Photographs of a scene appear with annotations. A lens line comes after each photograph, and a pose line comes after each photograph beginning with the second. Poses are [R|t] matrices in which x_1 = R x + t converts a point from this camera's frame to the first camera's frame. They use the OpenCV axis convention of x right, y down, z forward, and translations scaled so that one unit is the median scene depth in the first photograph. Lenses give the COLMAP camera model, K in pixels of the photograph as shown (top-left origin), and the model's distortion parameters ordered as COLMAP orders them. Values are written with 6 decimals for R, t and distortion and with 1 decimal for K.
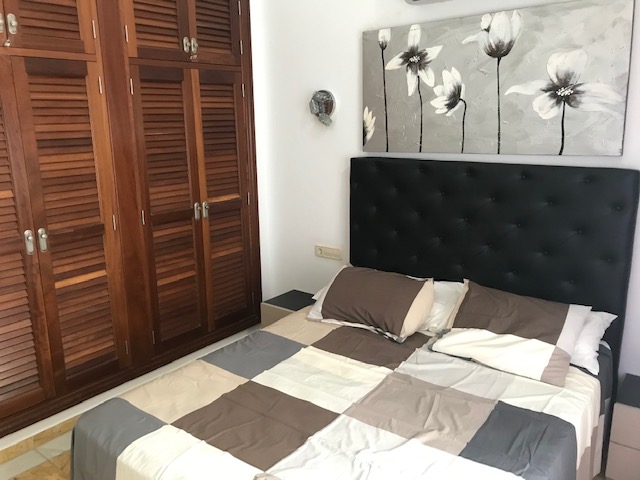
lens RADIAL K [[523.3, 0, 310.8], [0, 523.3, 235.6], [0, 0, 1]] dist [0.003536, 0.005385]
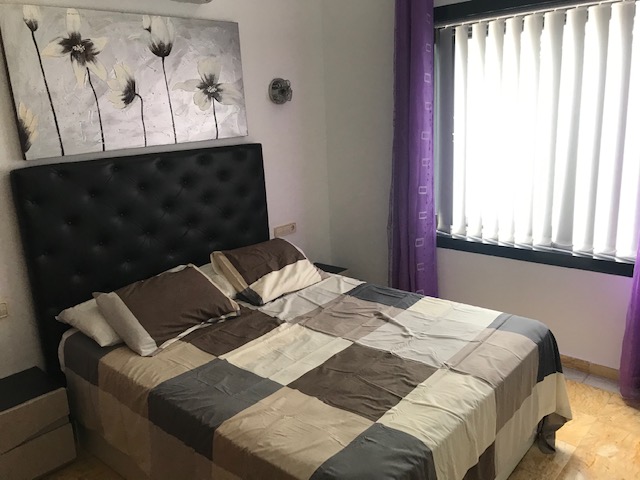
lens RADIAL K [[523.3, 0, 310.8], [0, 523.3, 235.6], [0, 0, 1]] dist [0.003536, 0.005385]
pose [[0.070649, -0.230877, 0.970415, -0.795608], [0.268522, 0.941336, 0.204410, -0.125966], [-0.960679, 0.246136, 0.128500, 0.652540]]
